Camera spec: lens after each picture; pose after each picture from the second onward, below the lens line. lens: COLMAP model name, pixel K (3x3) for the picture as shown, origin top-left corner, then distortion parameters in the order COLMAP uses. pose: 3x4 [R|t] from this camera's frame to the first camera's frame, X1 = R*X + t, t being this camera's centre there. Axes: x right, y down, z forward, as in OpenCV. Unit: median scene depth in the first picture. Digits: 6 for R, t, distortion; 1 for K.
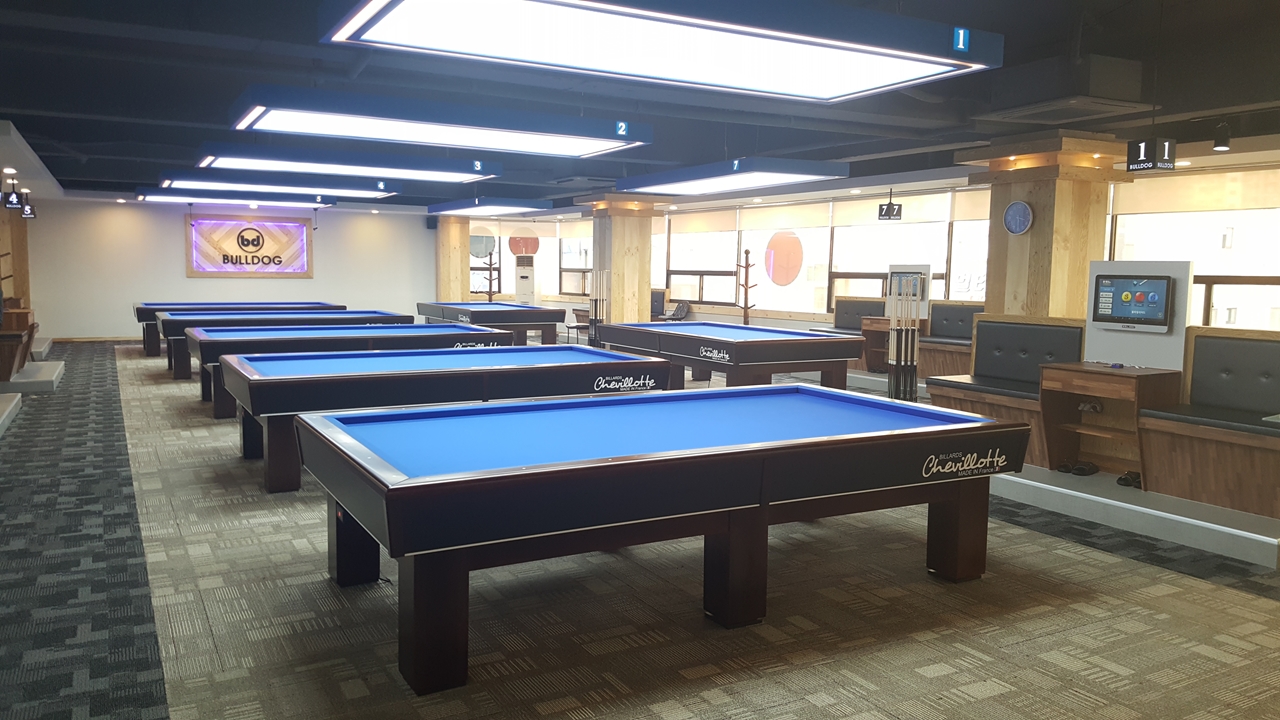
lens RADIAL K [[942.4, 0, 640.0], [0, 942.4, 360.0], [0, 0, 1]] dist [0.157711, -0.240864]
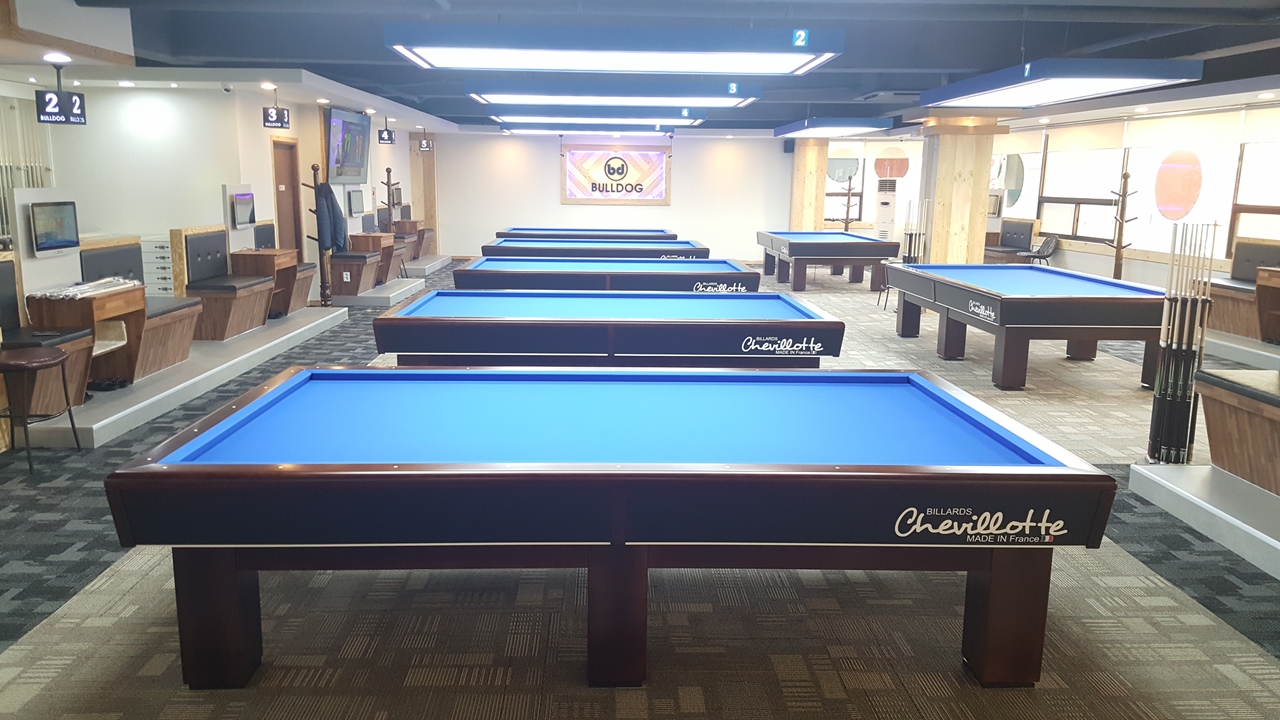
lens RADIAL K [[942.4, 0, 640.0], [0, 942.4, 360.0], [0, 0, 1]] dist [0.157711, -0.240864]
pose [[0.886940, 0.085367, -0.453928, 0.114985], [-0.046924, 0.994341, 0.095312, -0.016797], [0.459495, -0.063236, 0.885926, 0.079239]]
